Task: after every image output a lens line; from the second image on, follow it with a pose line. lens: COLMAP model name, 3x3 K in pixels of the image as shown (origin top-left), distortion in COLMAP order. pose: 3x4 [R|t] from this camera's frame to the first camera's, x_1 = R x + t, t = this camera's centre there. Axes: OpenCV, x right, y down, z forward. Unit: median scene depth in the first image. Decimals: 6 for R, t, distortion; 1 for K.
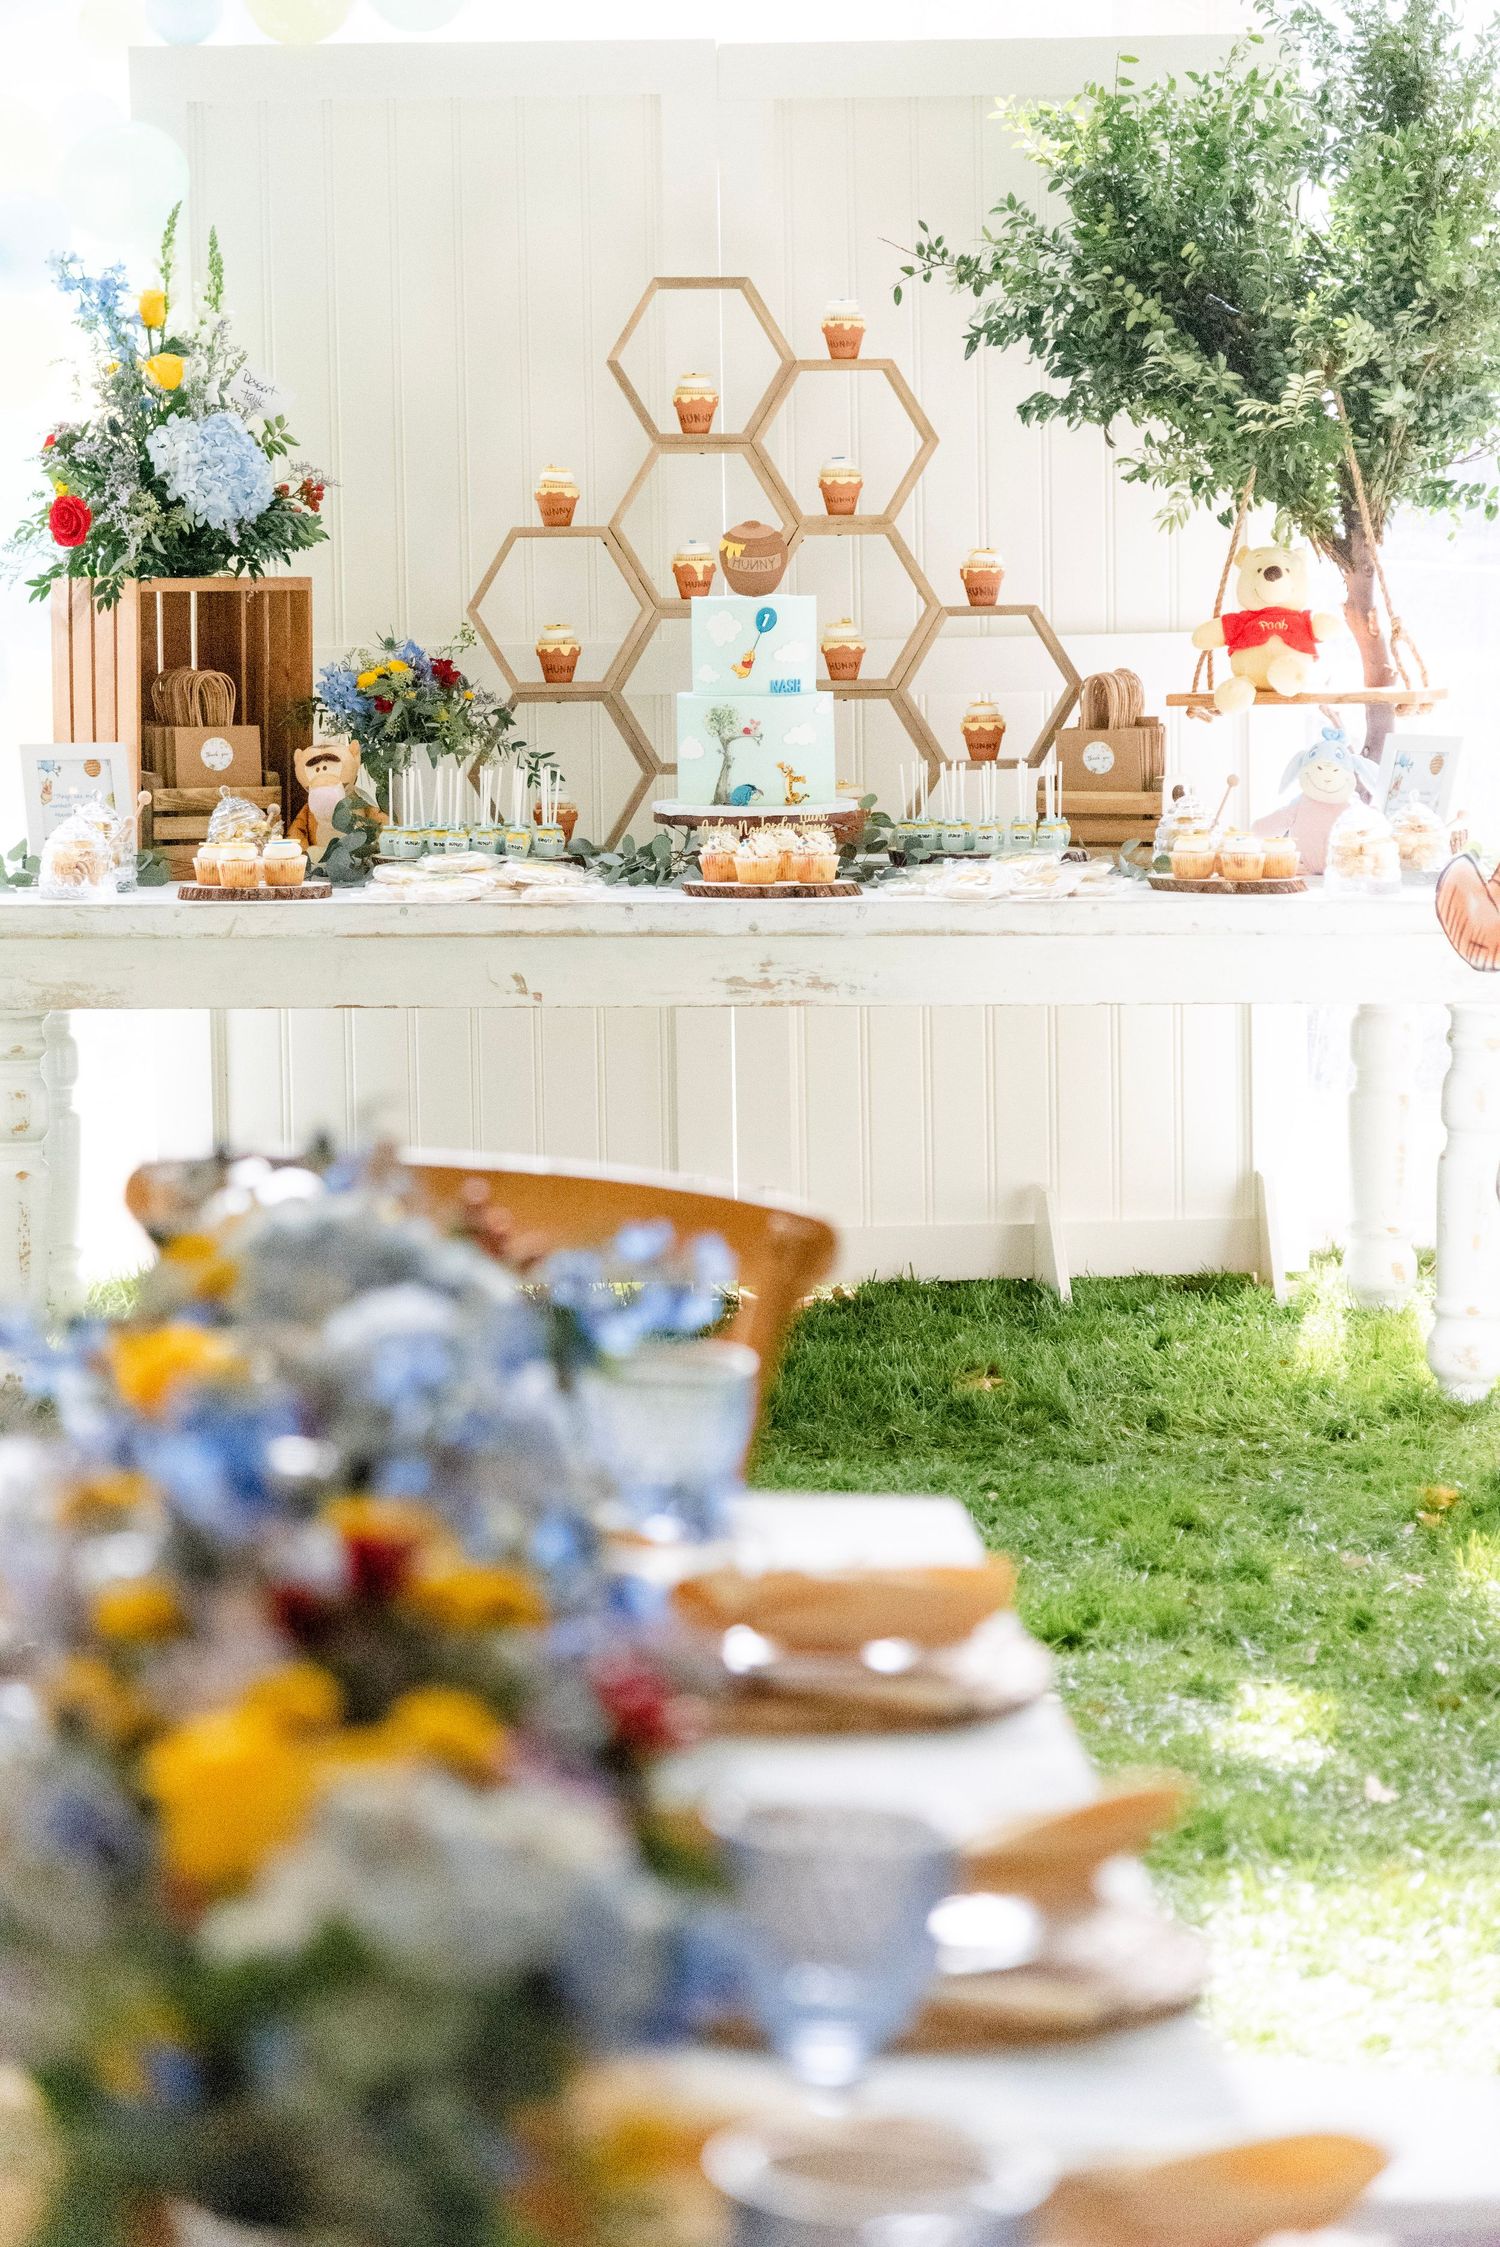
lens RADIAL K [[6405.2, 0, 750.0], [0, 6405.2, 1123.5], [0, 0, 1]] dist [-0.008226, -1.447959]
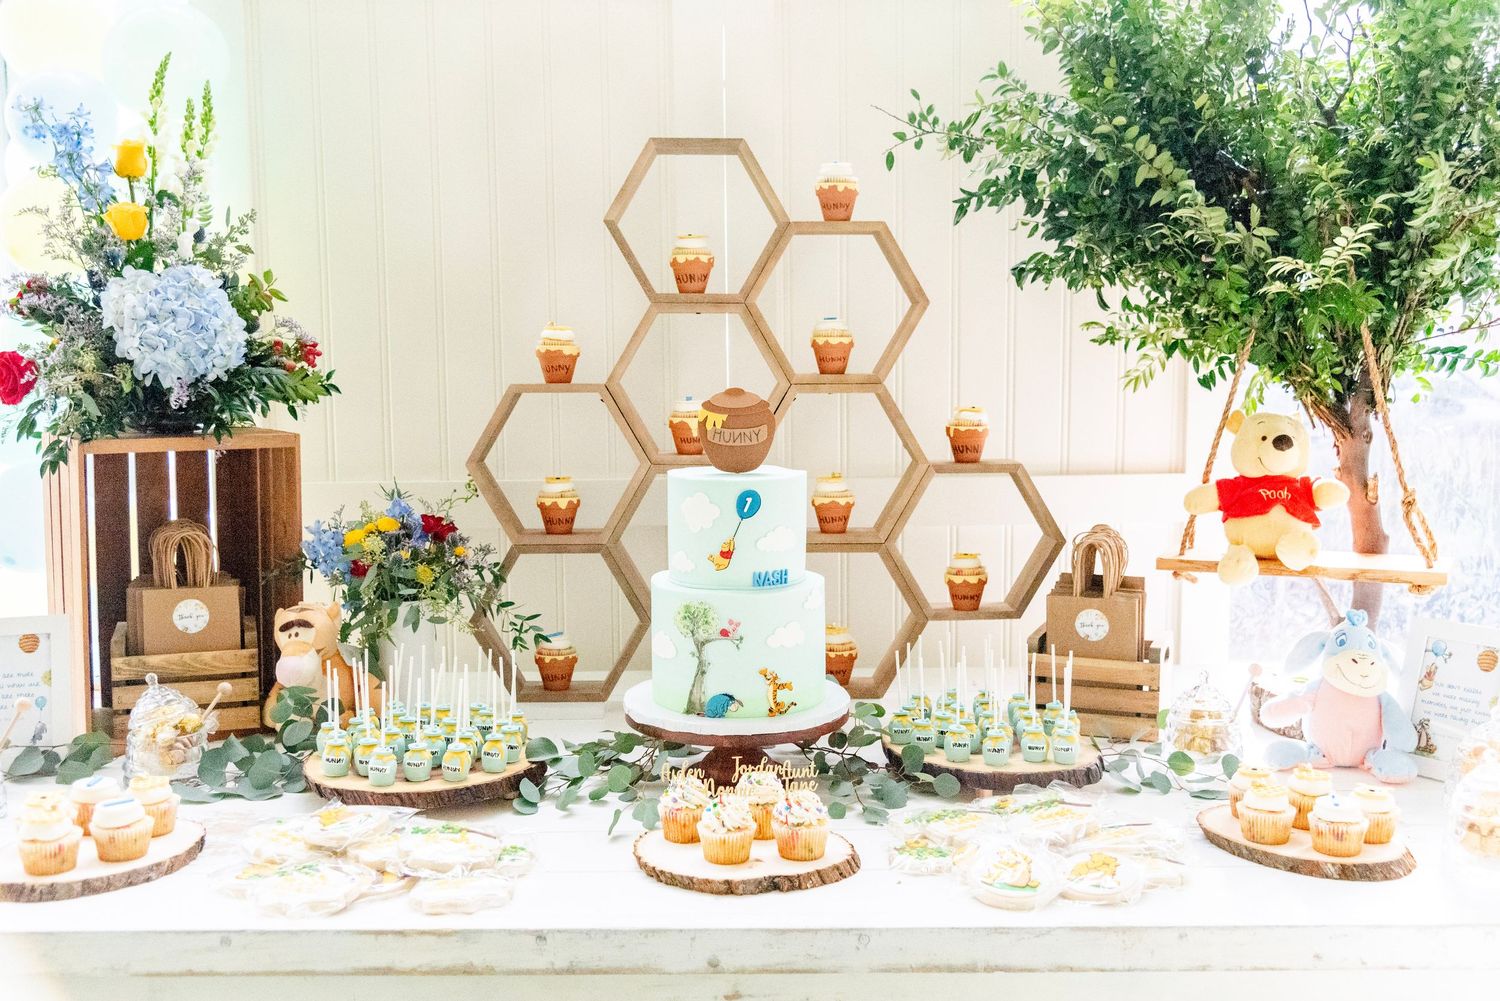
lens RADIAL K [[1484.7, 0, 750.0], [0, 1484.7, 500.5], [0, 0, 1]] dist [-0.006967, 0.001915]
pose [[0.999515, 0.011693, -0.028872, 0.008166], [-0.011305, 0.999844, 0.013561, -0.078488], [0.029026, -0.013228, 0.999491, 0.767434]]
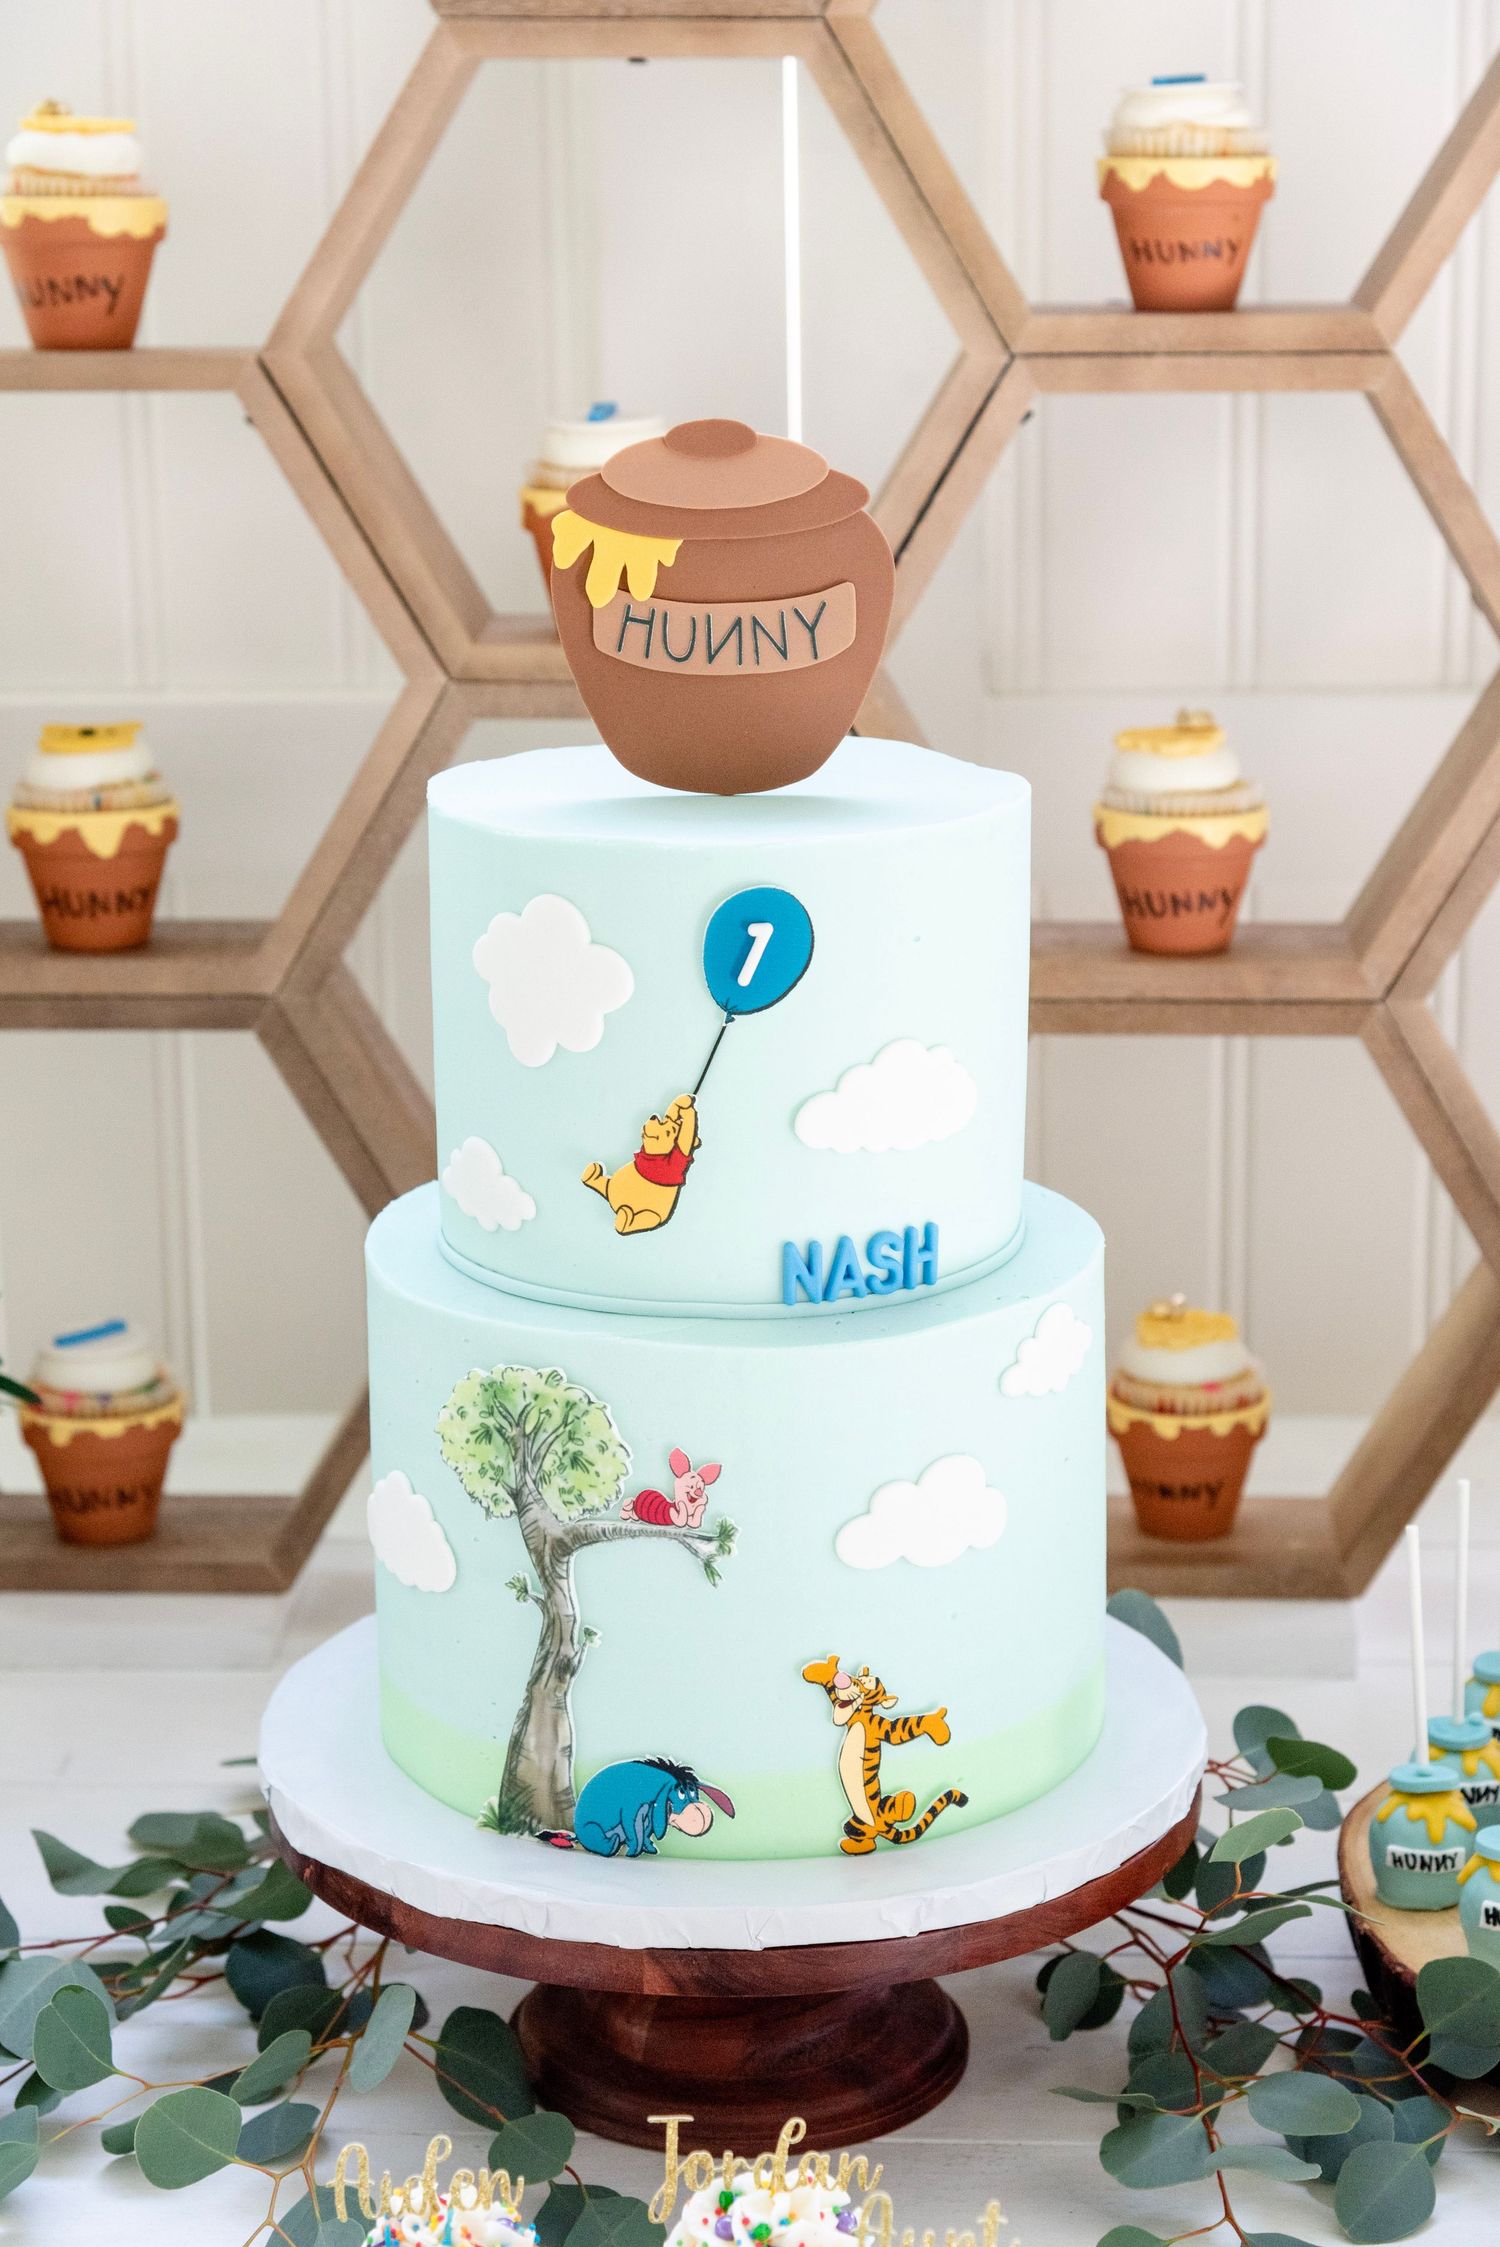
lens RADIAL K [[4247.4, 0, 750.0], [0, 4247.4, 1123.5], [0, 0, 1]] dist [0.003307, -0.036694]
pose [[0.995080, 0.027436, -0.095205, 0.014141], [-0.013089, 0.988876, 0.148165, -0.088822], [0.098211, -0.146189, 0.984369, 0.836400]]
